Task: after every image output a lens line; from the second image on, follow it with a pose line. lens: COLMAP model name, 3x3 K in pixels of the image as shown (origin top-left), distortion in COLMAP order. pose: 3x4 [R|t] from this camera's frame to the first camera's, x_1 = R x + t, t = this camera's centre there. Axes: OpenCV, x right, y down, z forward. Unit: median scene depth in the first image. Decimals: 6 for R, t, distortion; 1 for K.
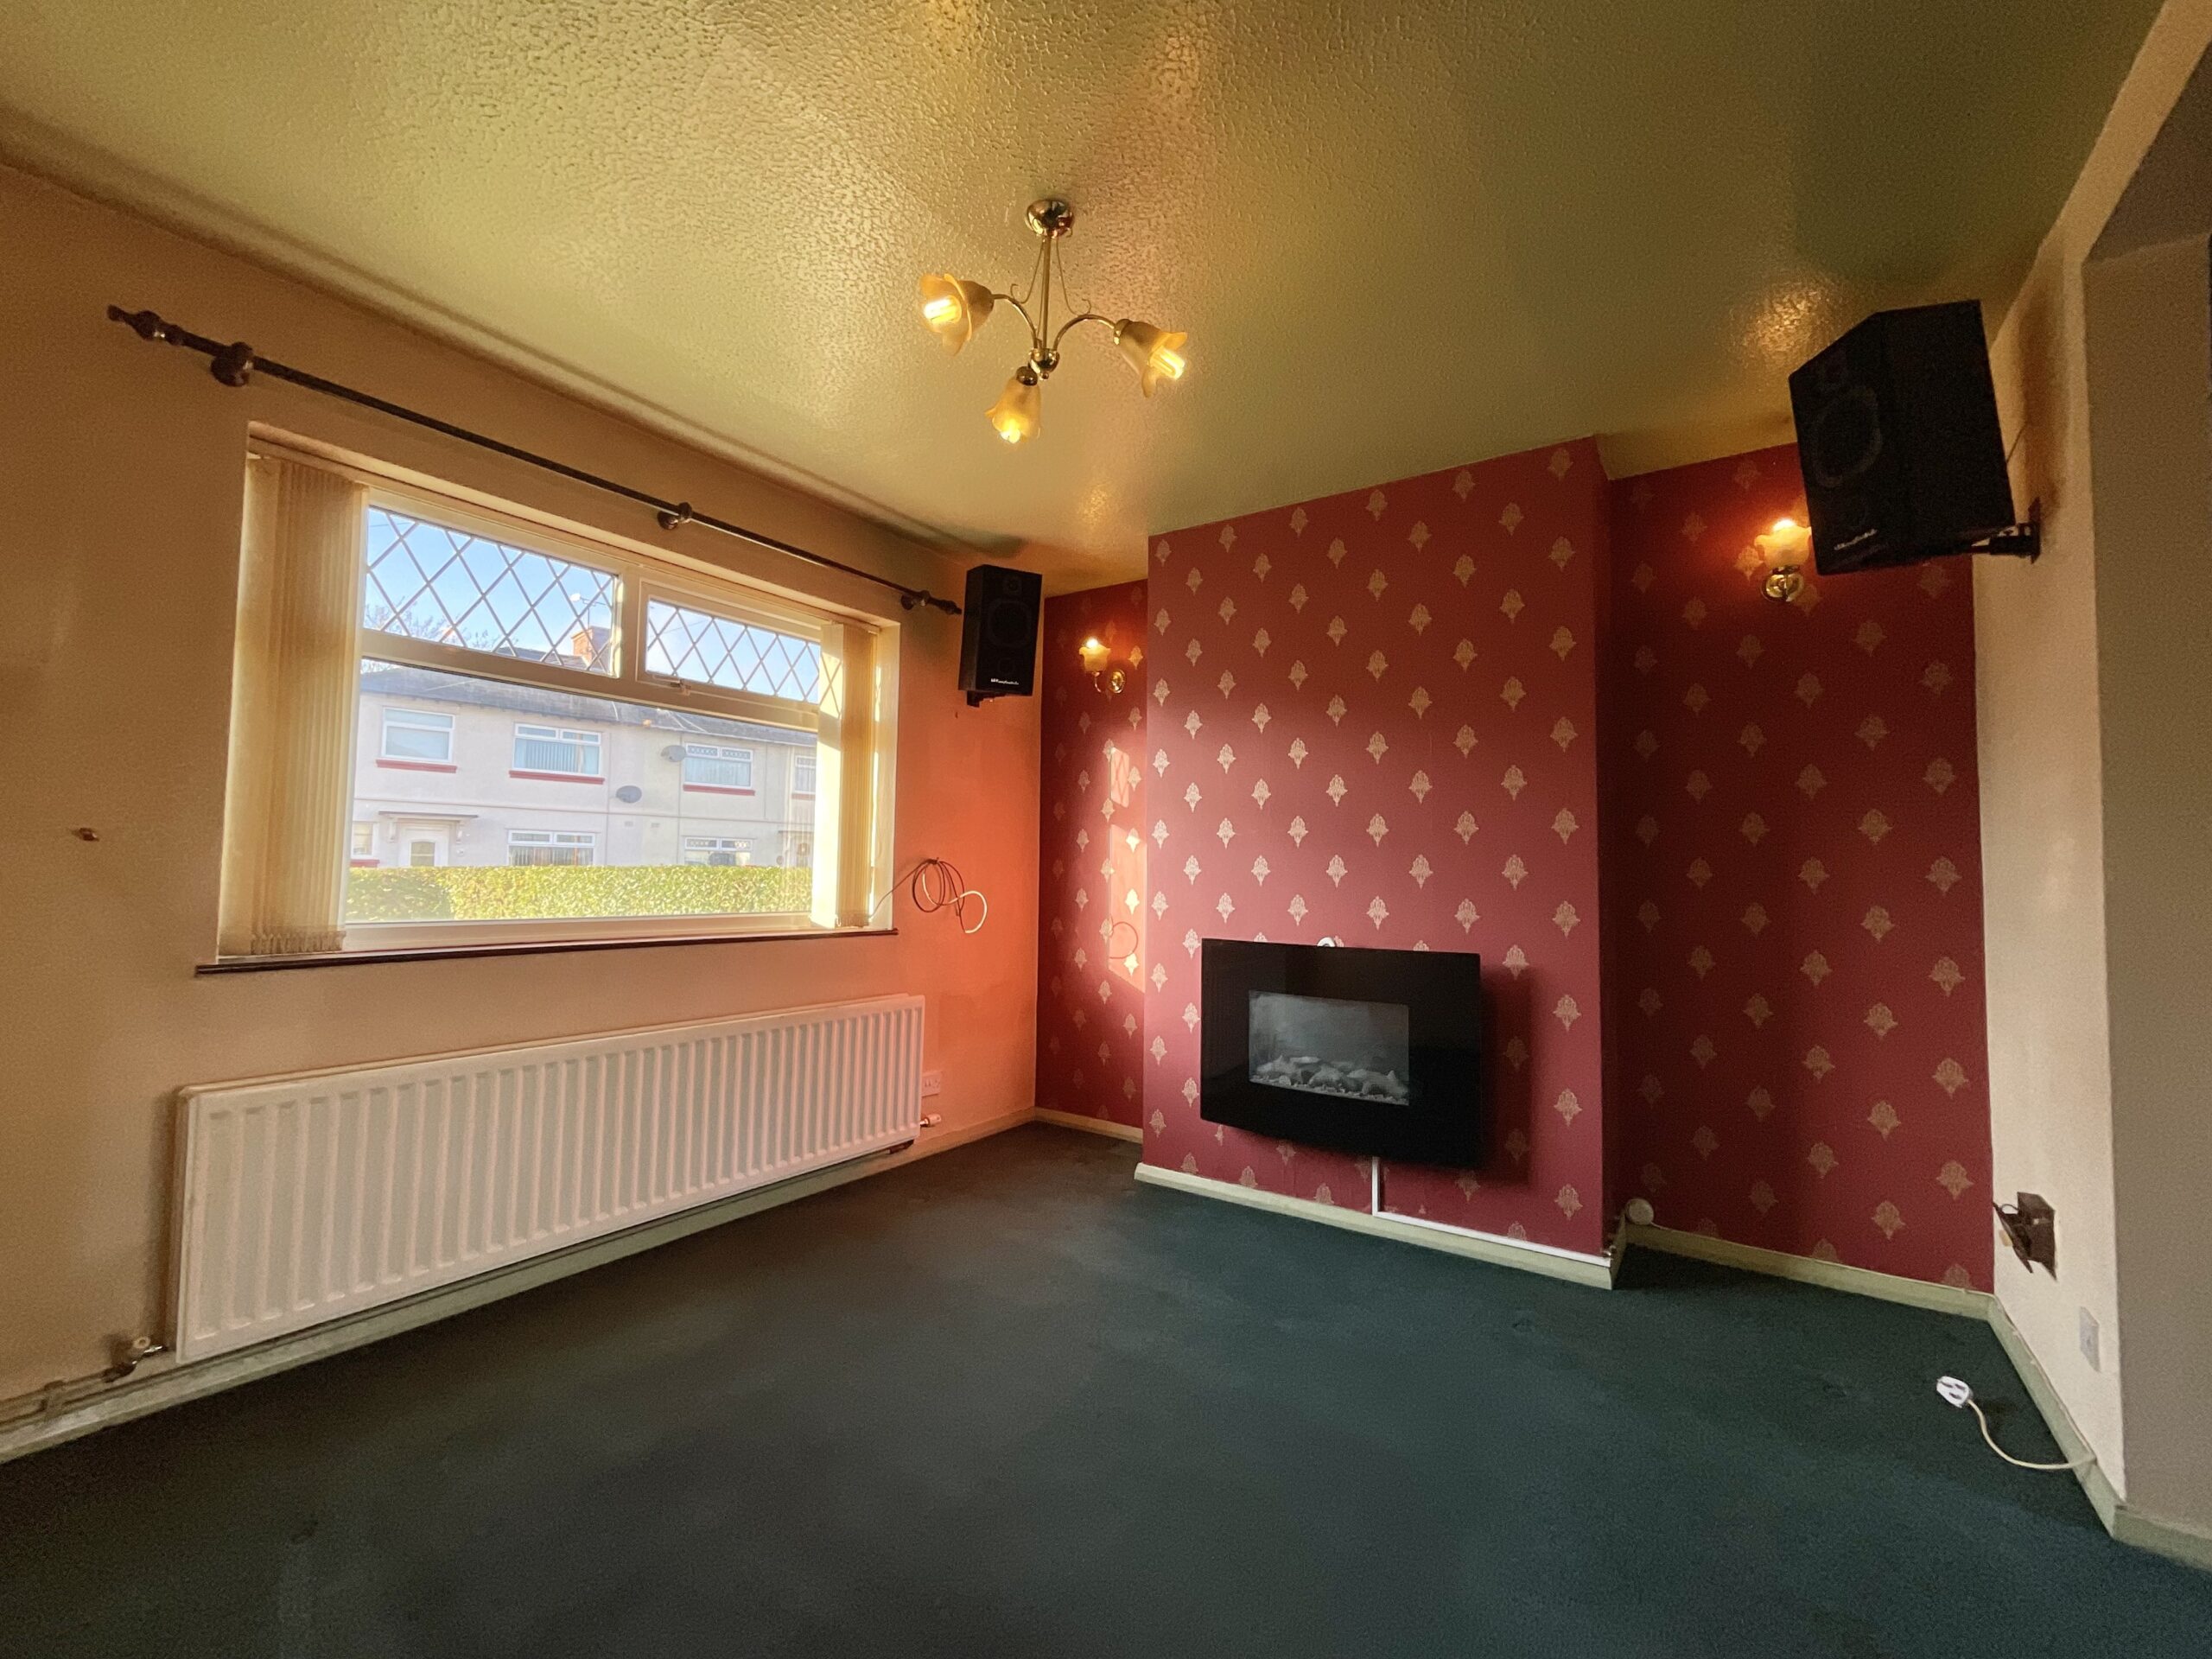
lens RADIAL K [[900.1, 0, 1114.0], [0, 900.1, 809.7], [0, 0, 1]] dist [0.000524, -0.003597]
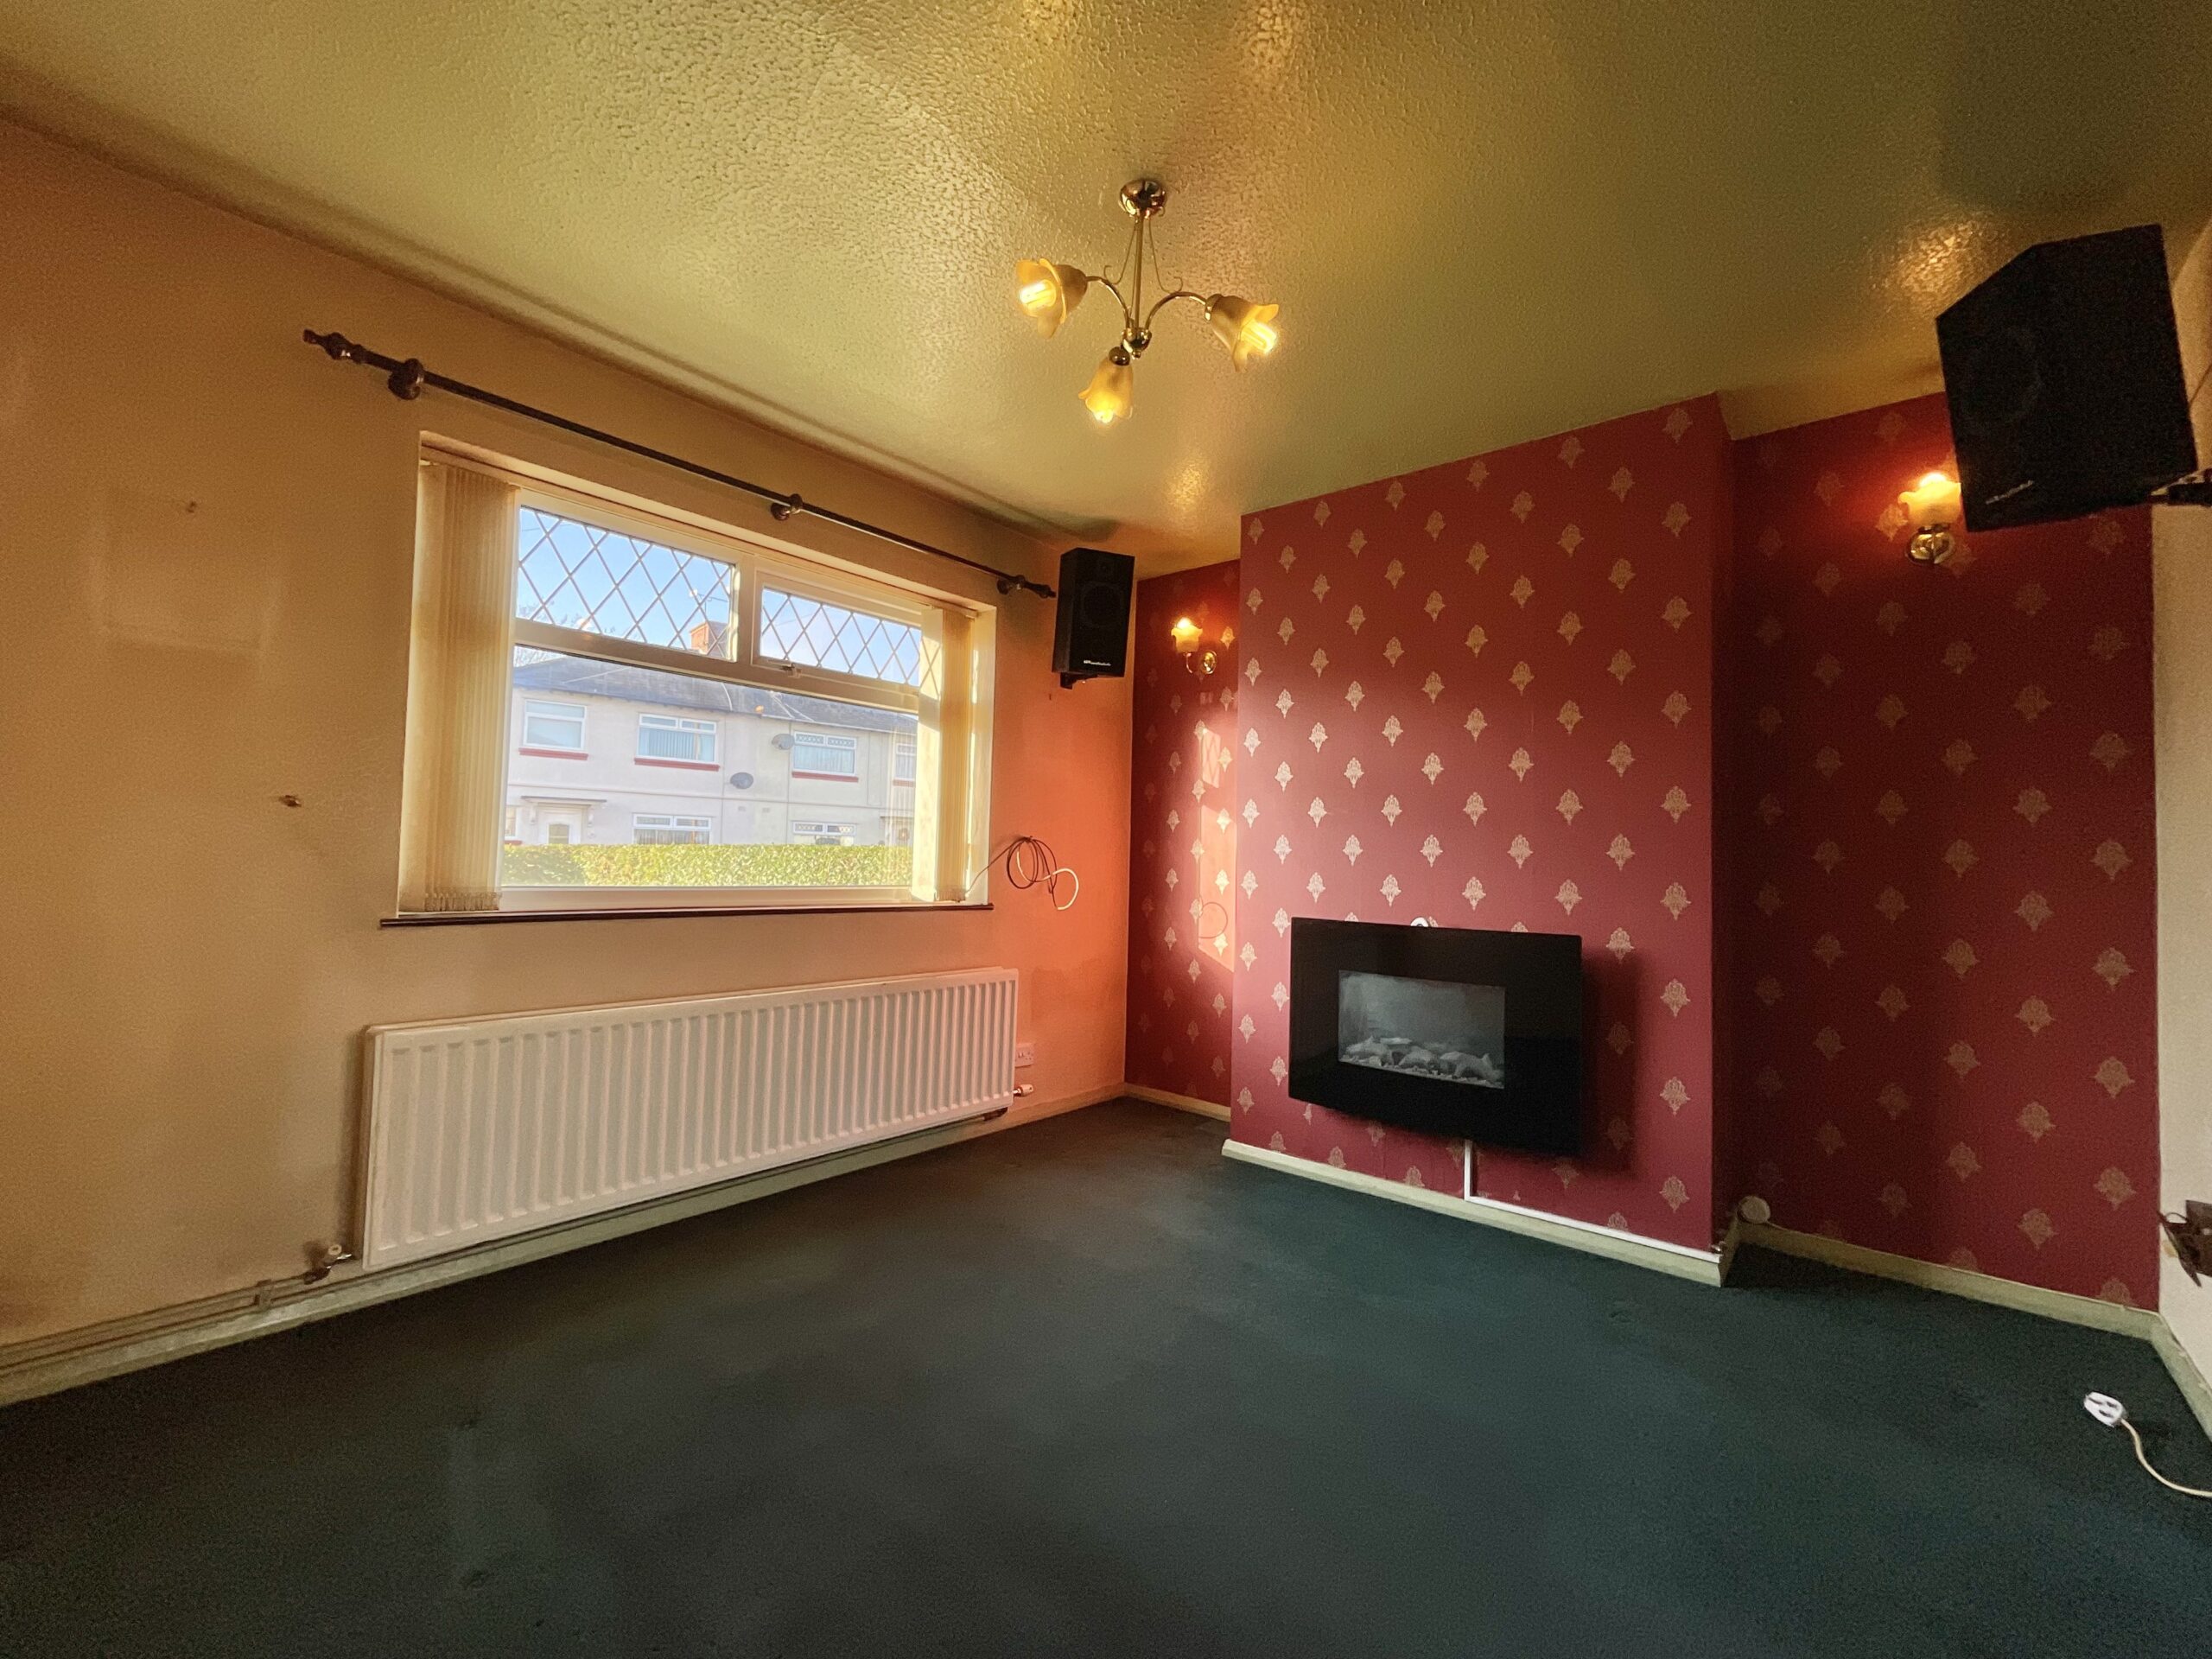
lens RADIAL K [[900.1, 0, 1107.7], [0, 900.1, 807.1], [0, 0, 1]] dist [0.000524, -0.003597]
pose [[0.994032, 0.007369, -0.108844, 0.003902], [-0.005974, 0.999896, 0.013140, 0.012286], [0.108930, -0.012411, 0.993972, -0.016256]]
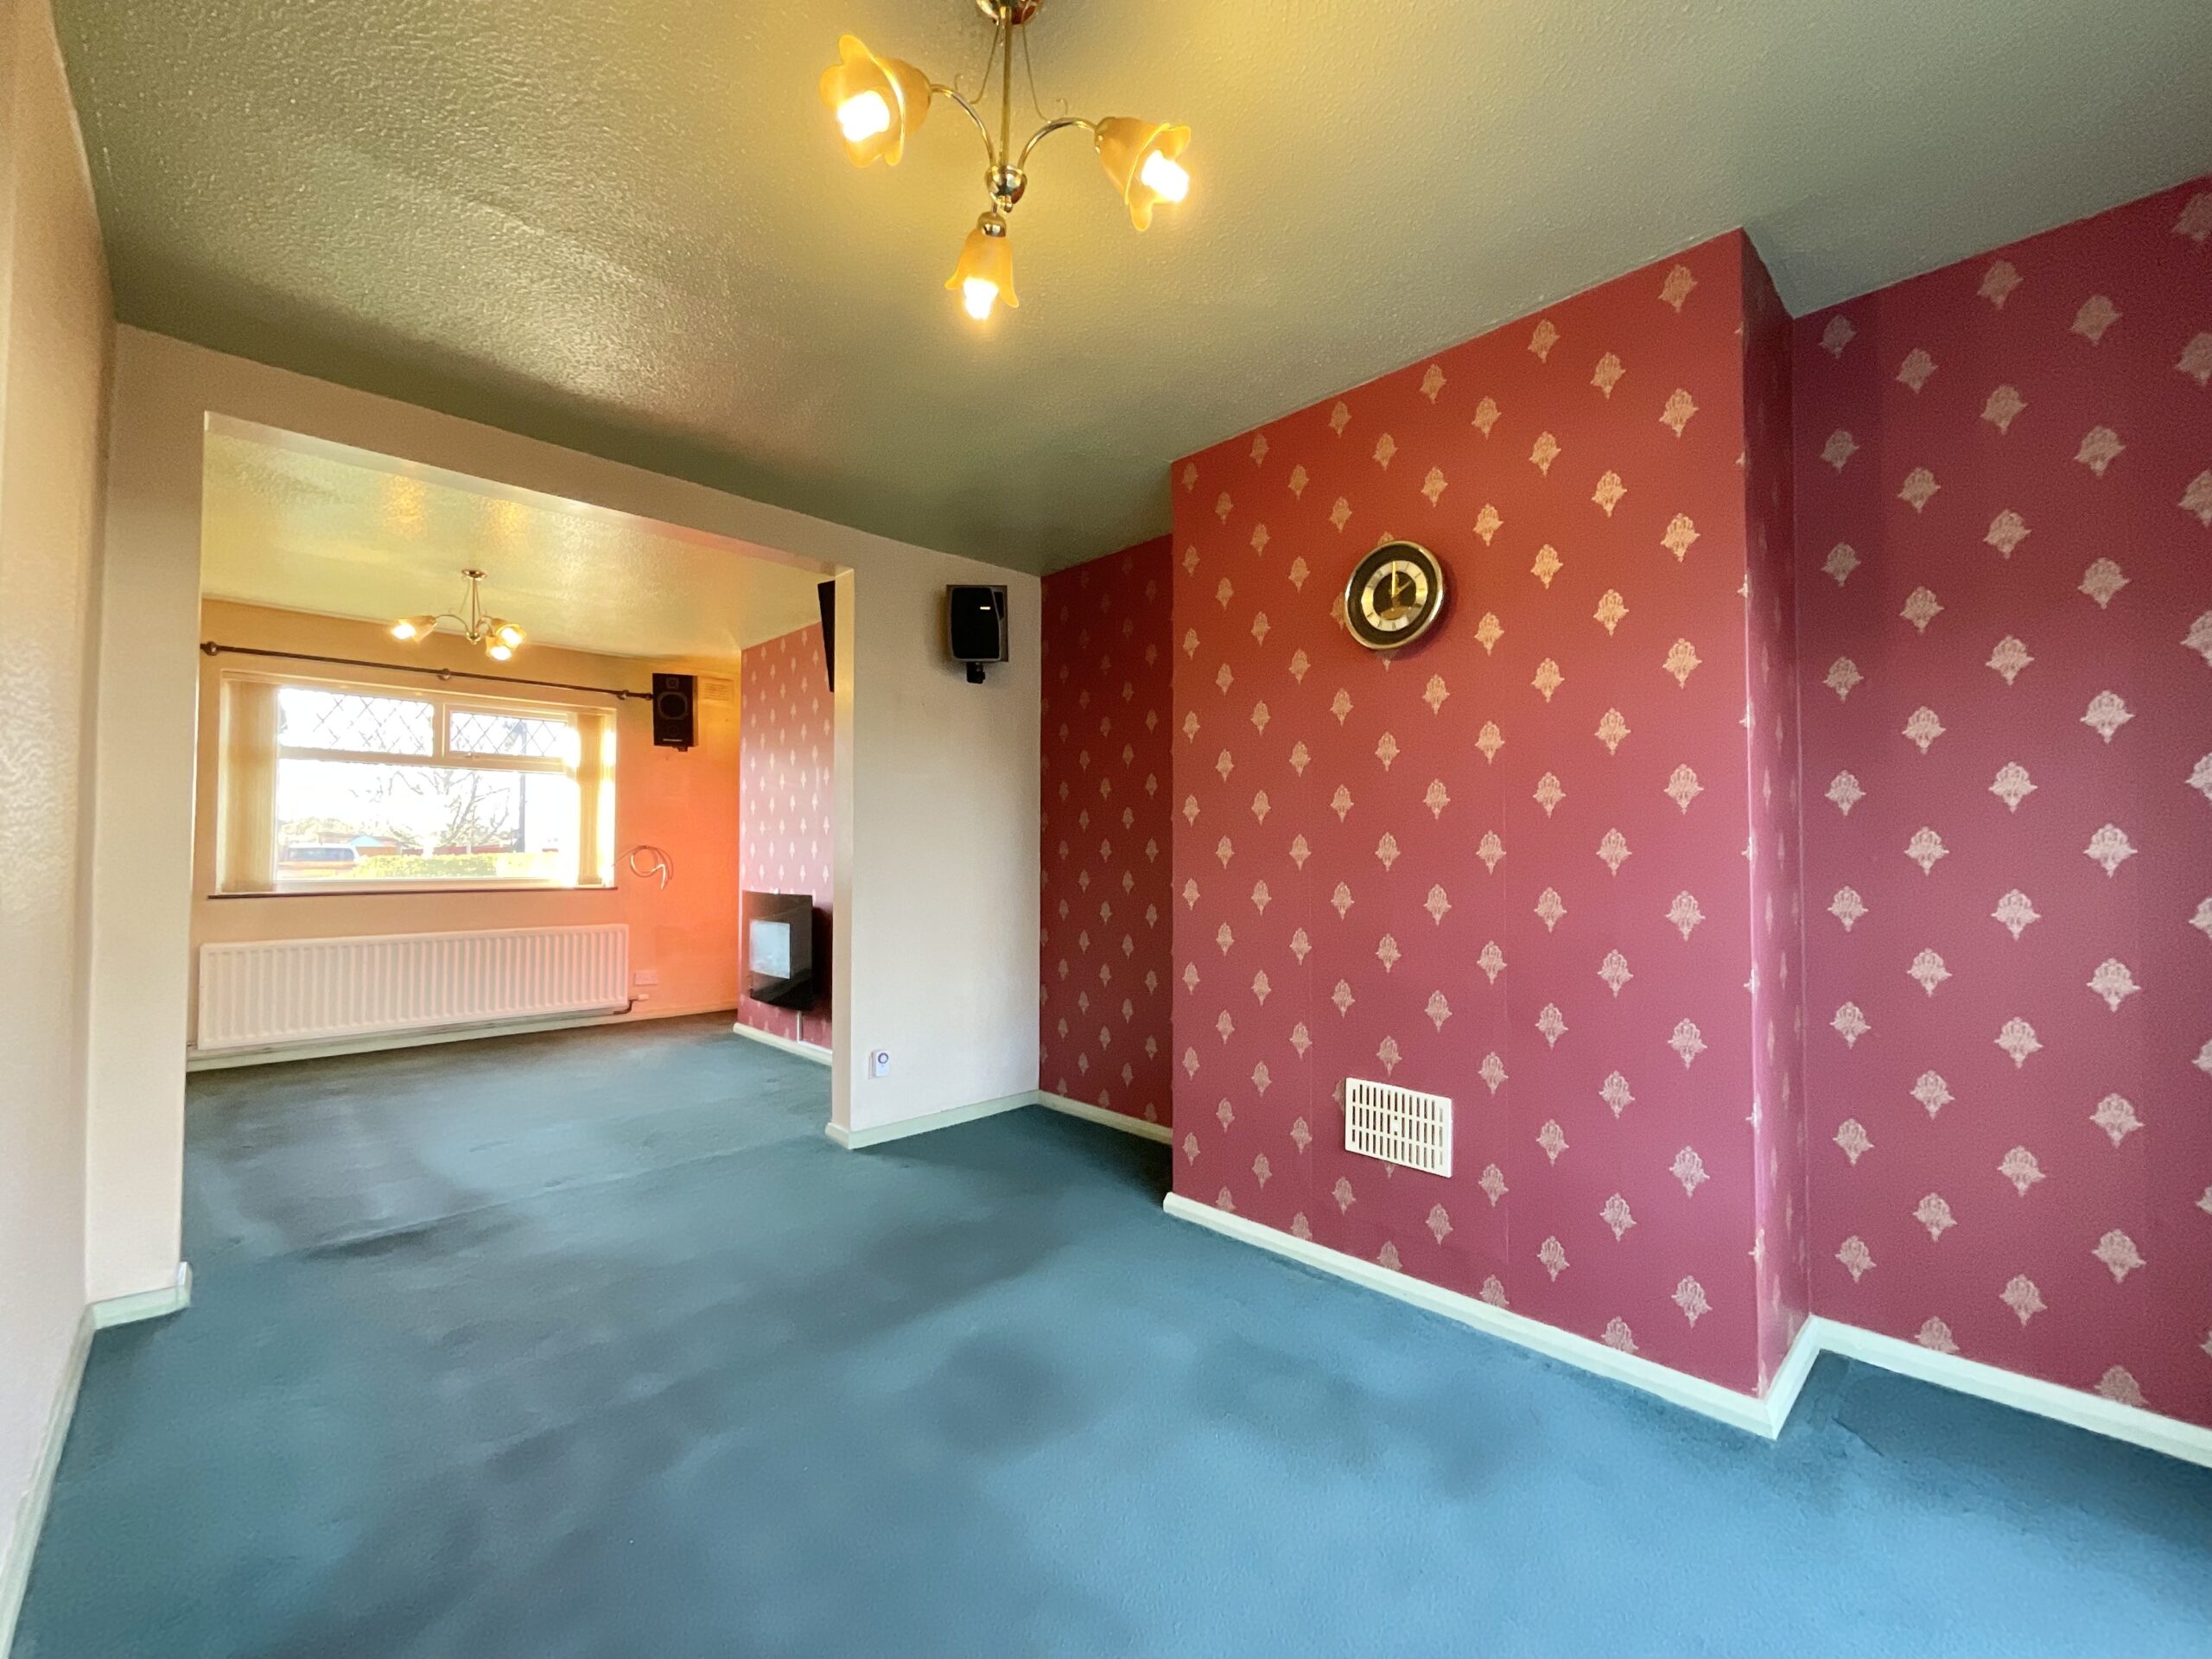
lens RADIAL K [[900.1, 0, 1105.6], [0, 900.1, 809.7], [0, 0, 1]] dist [0.000524, -0.003597]
pose [[0.980250, -0.026233, -0.196016, 1.701181], [0.029651, 0.999455, 0.014521, -0.020837], [0.195528, -0.020046, 0.980493, -0.840994]]
